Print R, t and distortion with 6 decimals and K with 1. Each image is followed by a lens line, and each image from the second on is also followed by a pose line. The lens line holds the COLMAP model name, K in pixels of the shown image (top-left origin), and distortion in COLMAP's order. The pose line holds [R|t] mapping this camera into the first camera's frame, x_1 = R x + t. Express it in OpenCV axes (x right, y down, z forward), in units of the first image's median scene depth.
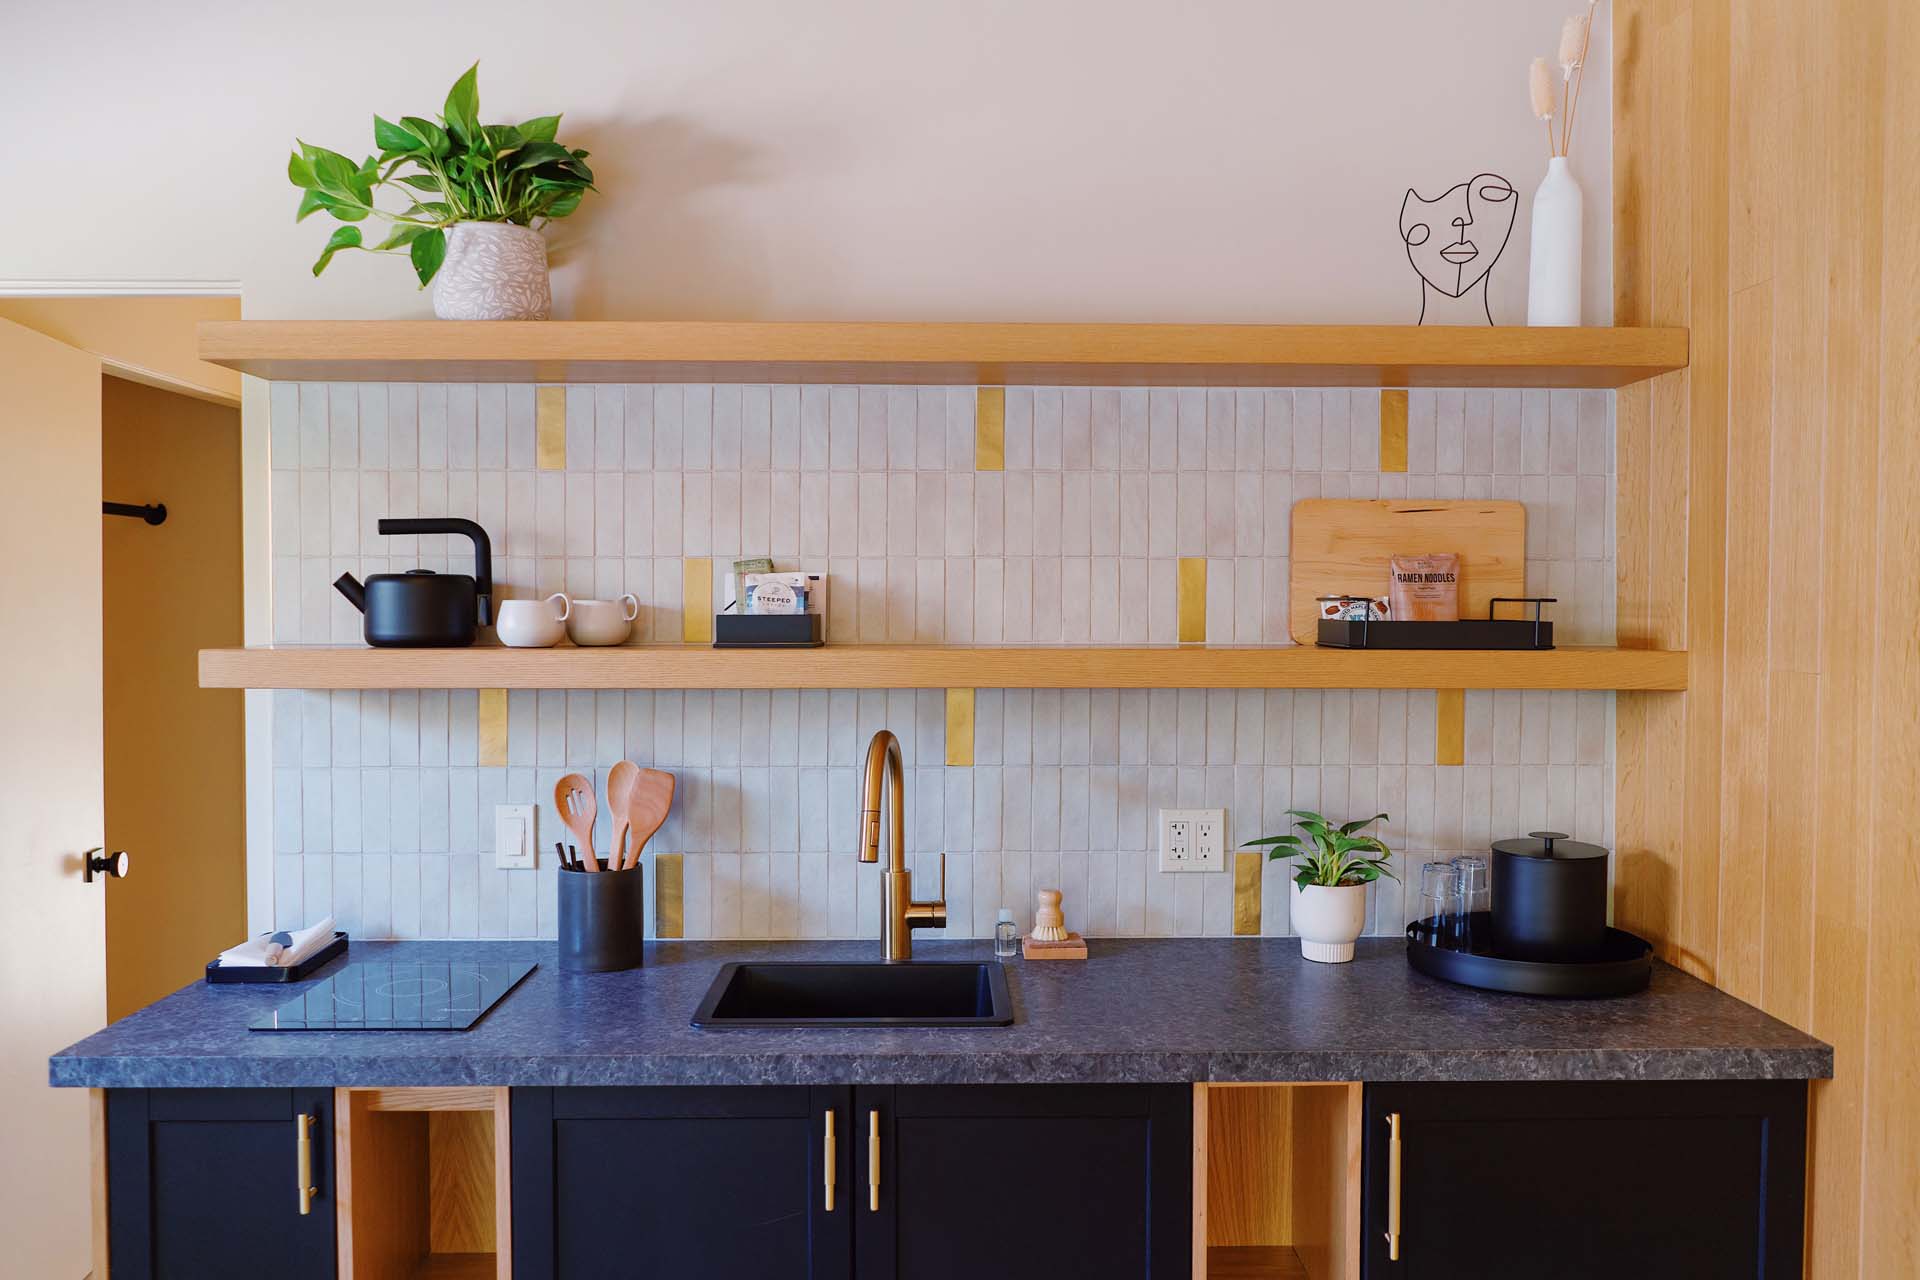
lens RADIAL K [[1480.2, 0, 961.0], [0, 1480.2, 649.9], [0, 0, 1]] dist [-0.022503, 0.007501]
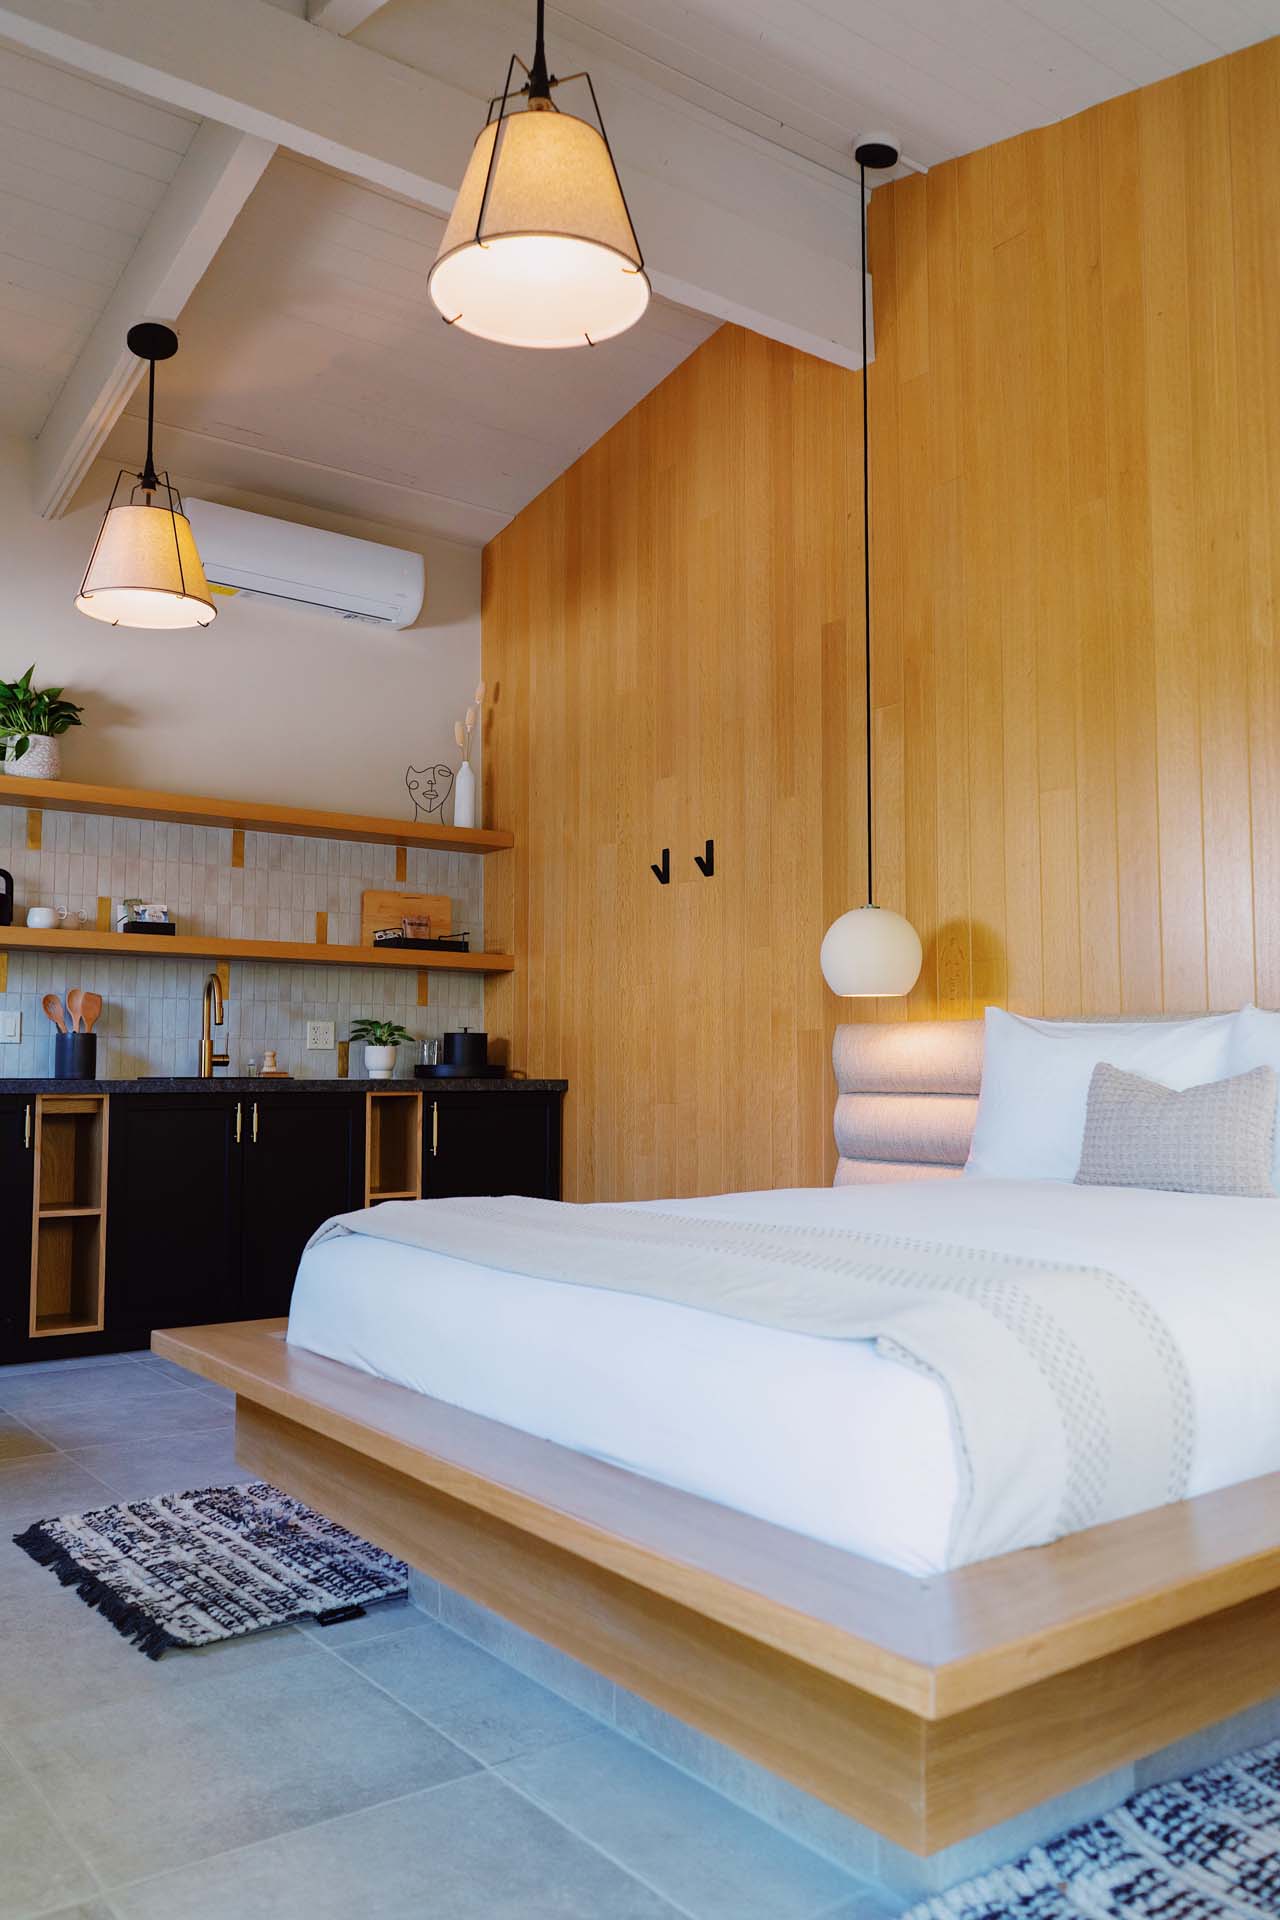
lens RADIAL K [[1480.2, 0, 648.1], [0, 1480.2, 956.6], [0, 0, 1]] dist [-0.022503, 0.007501]
pose [[0.809647, 0.044634, 0.585217, -0.784098], [0.019873, 0.994448, -0.103340, 0.257493], [-0.586581, 0.095299, 0.804264, -1.151633]]
